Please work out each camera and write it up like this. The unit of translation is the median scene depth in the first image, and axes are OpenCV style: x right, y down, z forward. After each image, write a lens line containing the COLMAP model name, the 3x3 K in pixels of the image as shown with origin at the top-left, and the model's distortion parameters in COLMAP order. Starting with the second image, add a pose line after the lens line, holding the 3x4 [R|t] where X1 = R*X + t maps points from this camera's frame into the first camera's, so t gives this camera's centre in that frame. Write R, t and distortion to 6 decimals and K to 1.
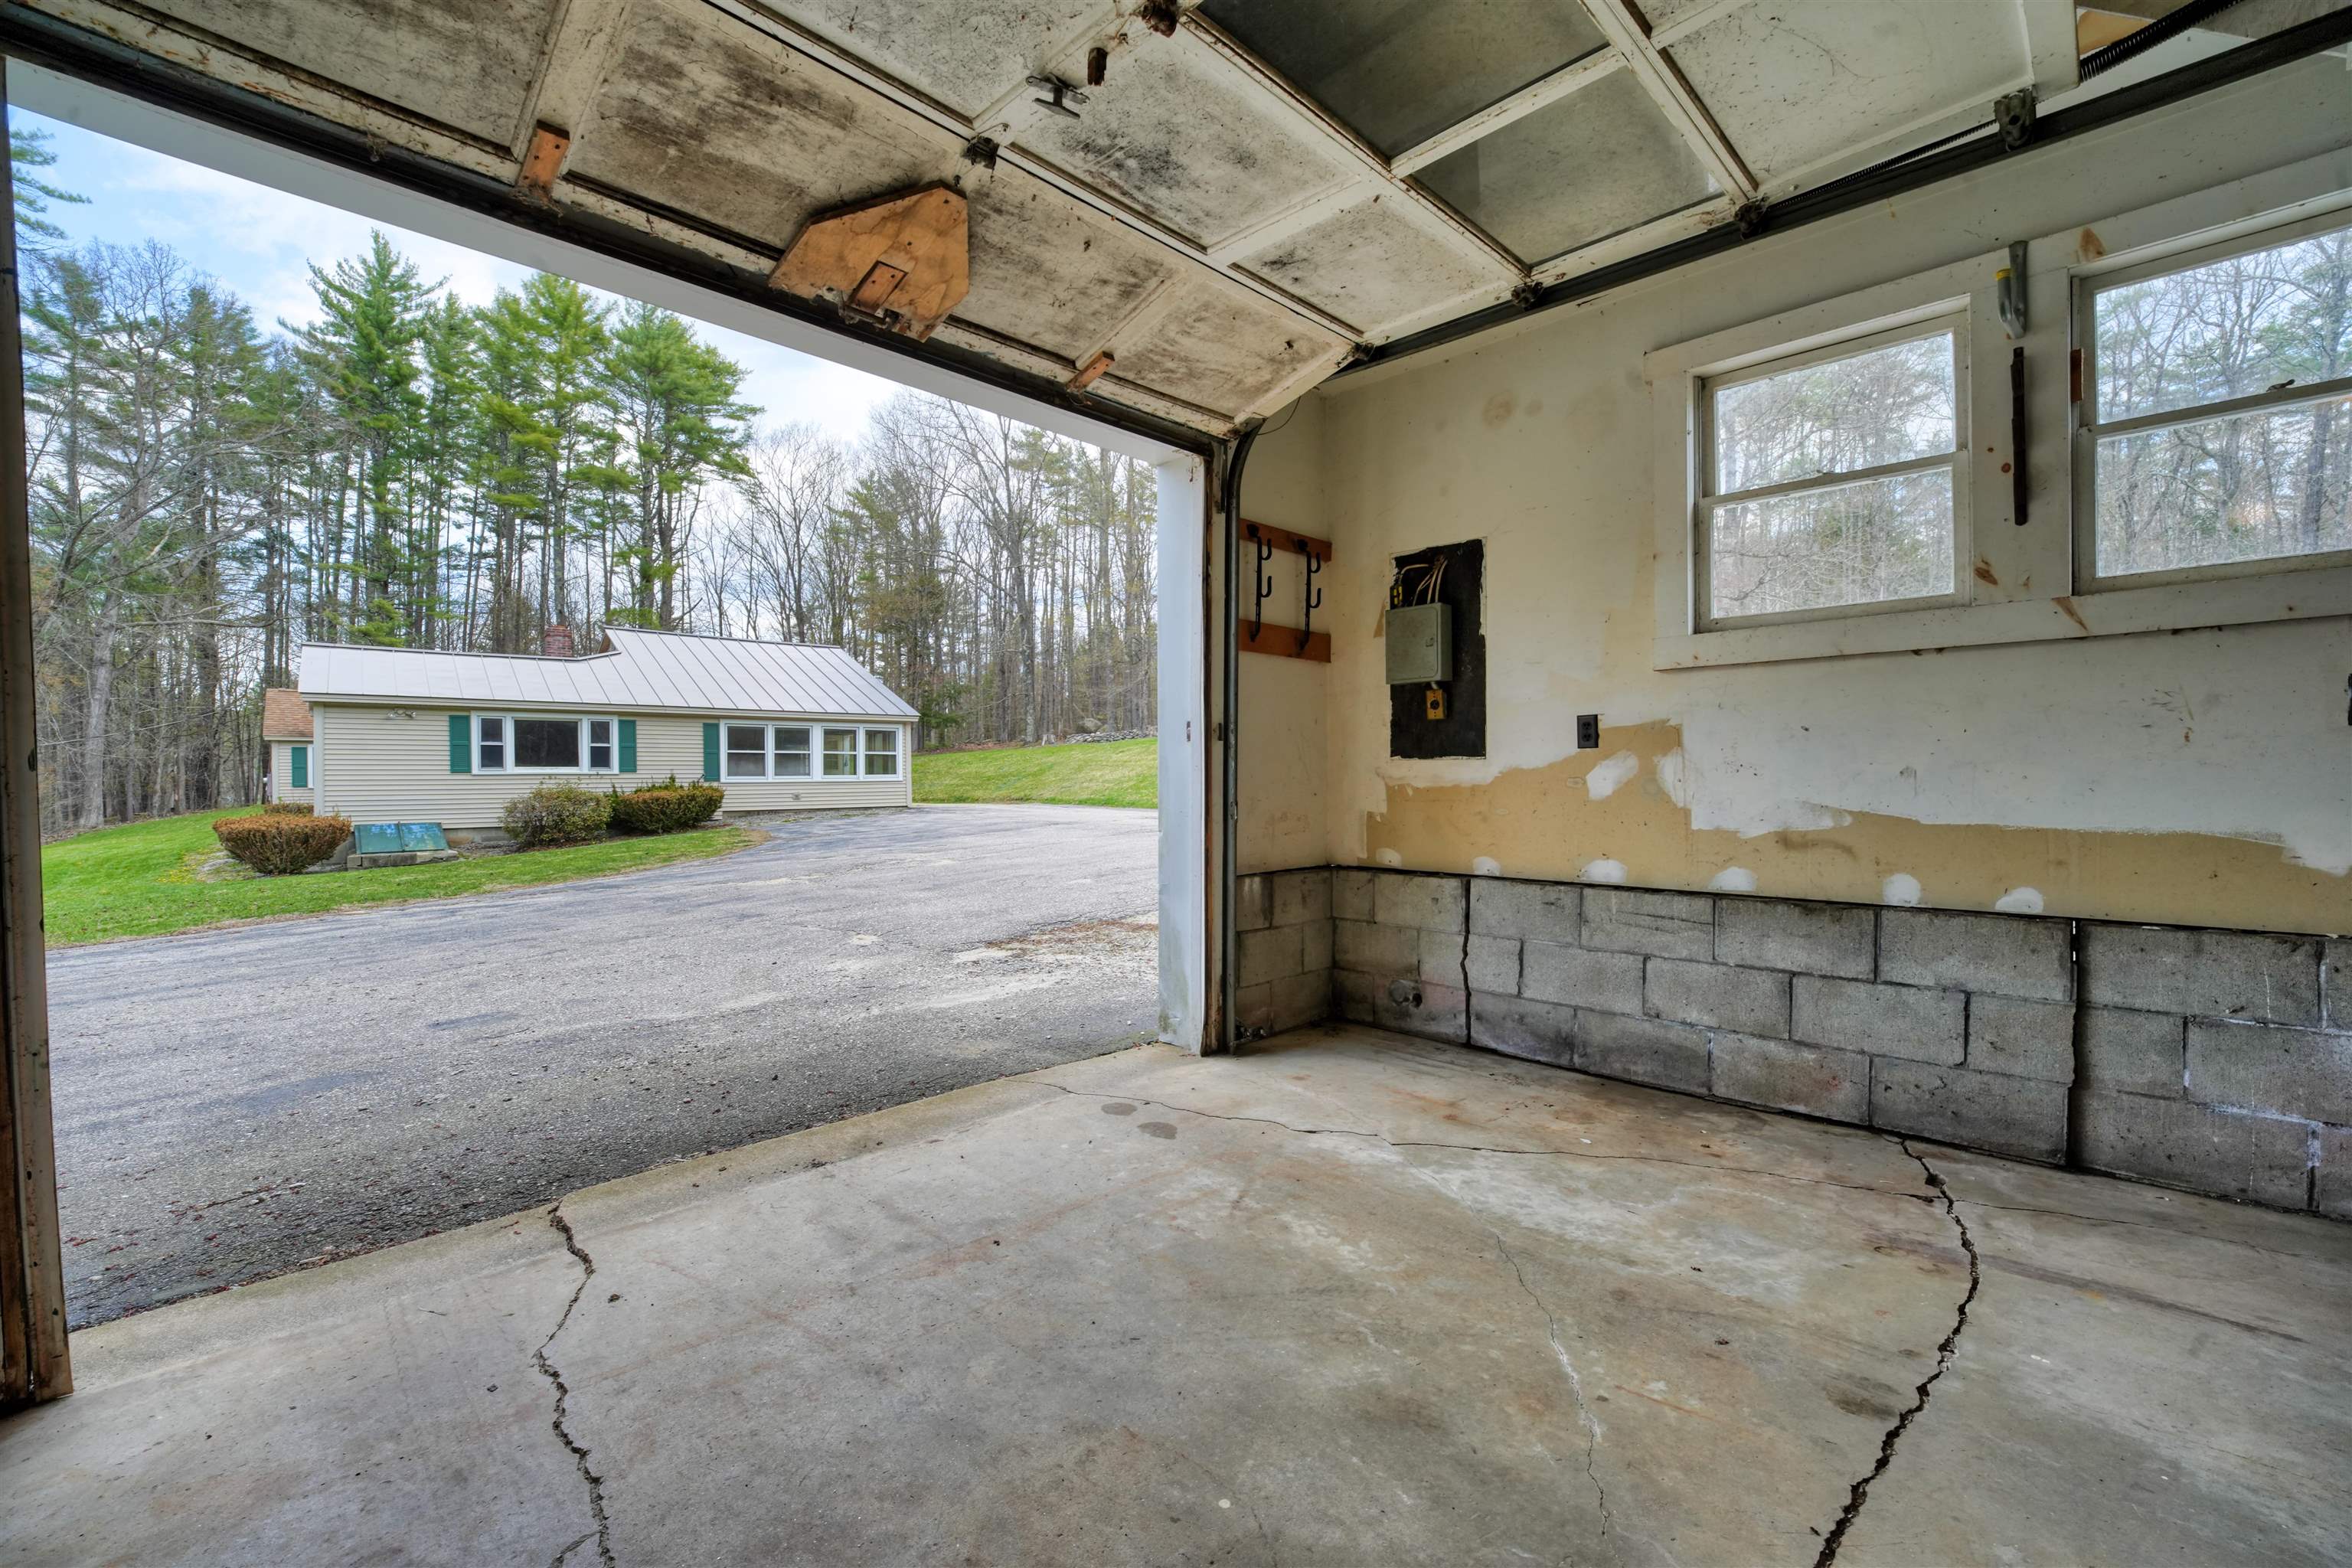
lens RADIAL K [[967.5, 0, 1172.1], [0, 967.5, 778.2], [0, 0, 1]] dist [-0.013982, -0.000141]
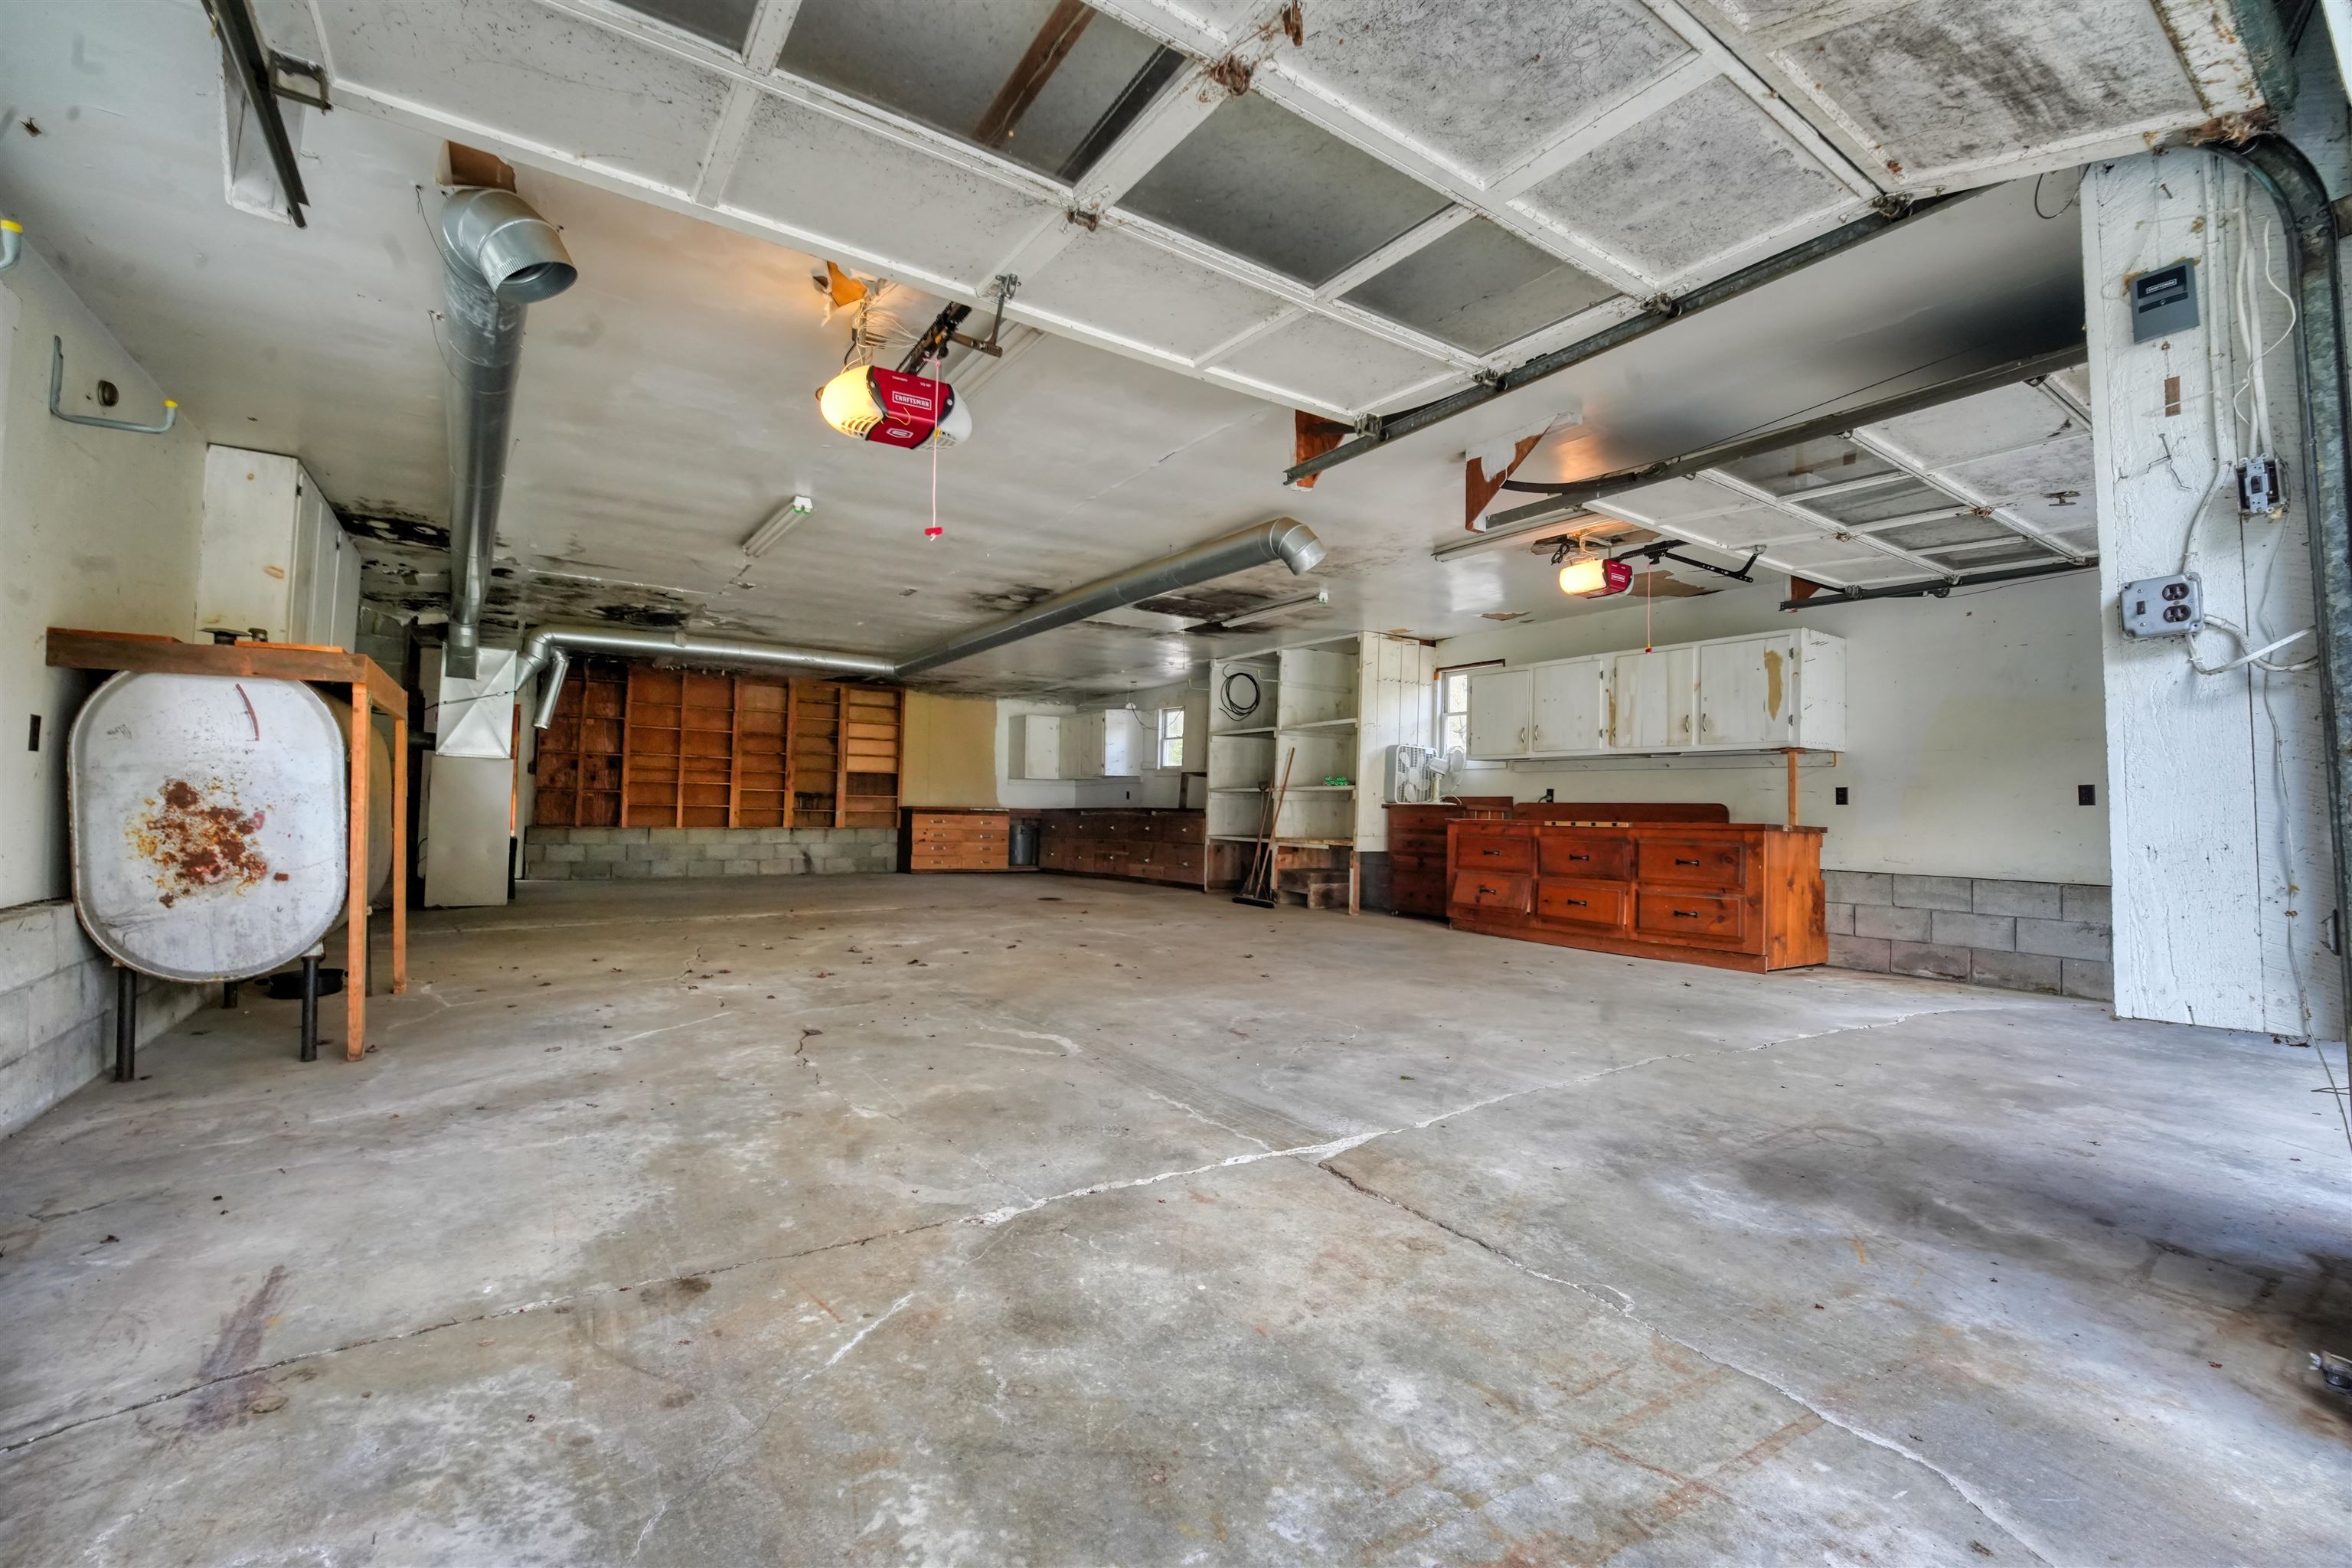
lens RADIAL K [[967.5, 0, 1180.7], [0, 967.5, 776.1], [0, 0, 1]] dist [-0.013982, -0.000141]
pose [[-0.983561, -0.001221, 0.180573, -0.130369], [-0.006302, 0.999600, -0.027567, -0.000558], [-0.180467, -0.028251, -0.983175, 1.777533]]
